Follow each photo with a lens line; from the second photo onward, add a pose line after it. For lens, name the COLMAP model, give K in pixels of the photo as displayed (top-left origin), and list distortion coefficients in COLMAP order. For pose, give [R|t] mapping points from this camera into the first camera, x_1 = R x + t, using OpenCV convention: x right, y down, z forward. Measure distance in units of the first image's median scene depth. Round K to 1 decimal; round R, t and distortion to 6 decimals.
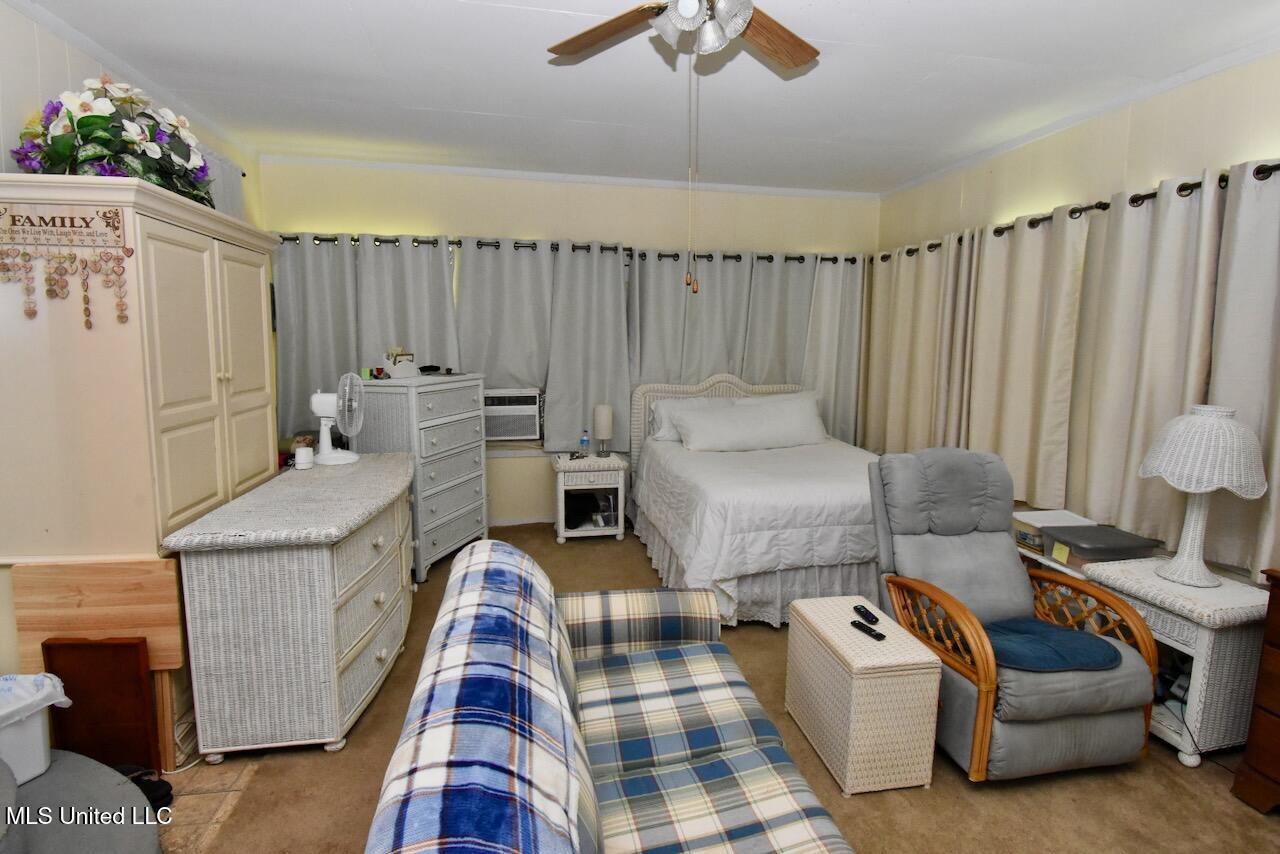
lens RADIAL K [[652.7, 0, 640.0], [0, 652.7, 427.0], [0, 0, 1]] dist [0.015716, -0.025823]
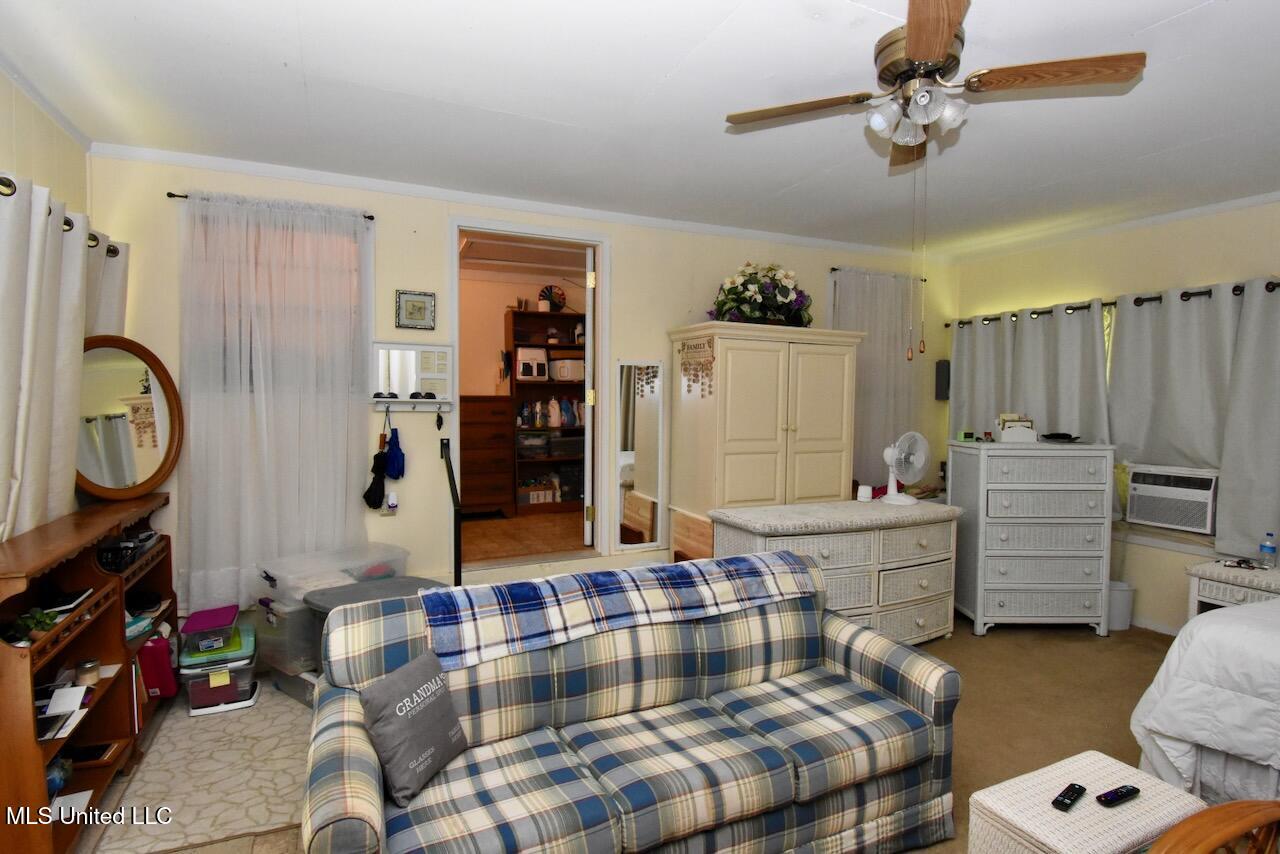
lens RADIAL K [[652.7, 0, 640.0], [0, 652.7, 427.0], [0, 0, 1]] dist [0.015716, -0.025823]
pose [[0.243931, 0.034807, -0.969168, 0.779866], [-0.136513, 0.990638, 0.001219, -0.030424], [0.960136, 0.132007, 0.246399, 0.255223]]
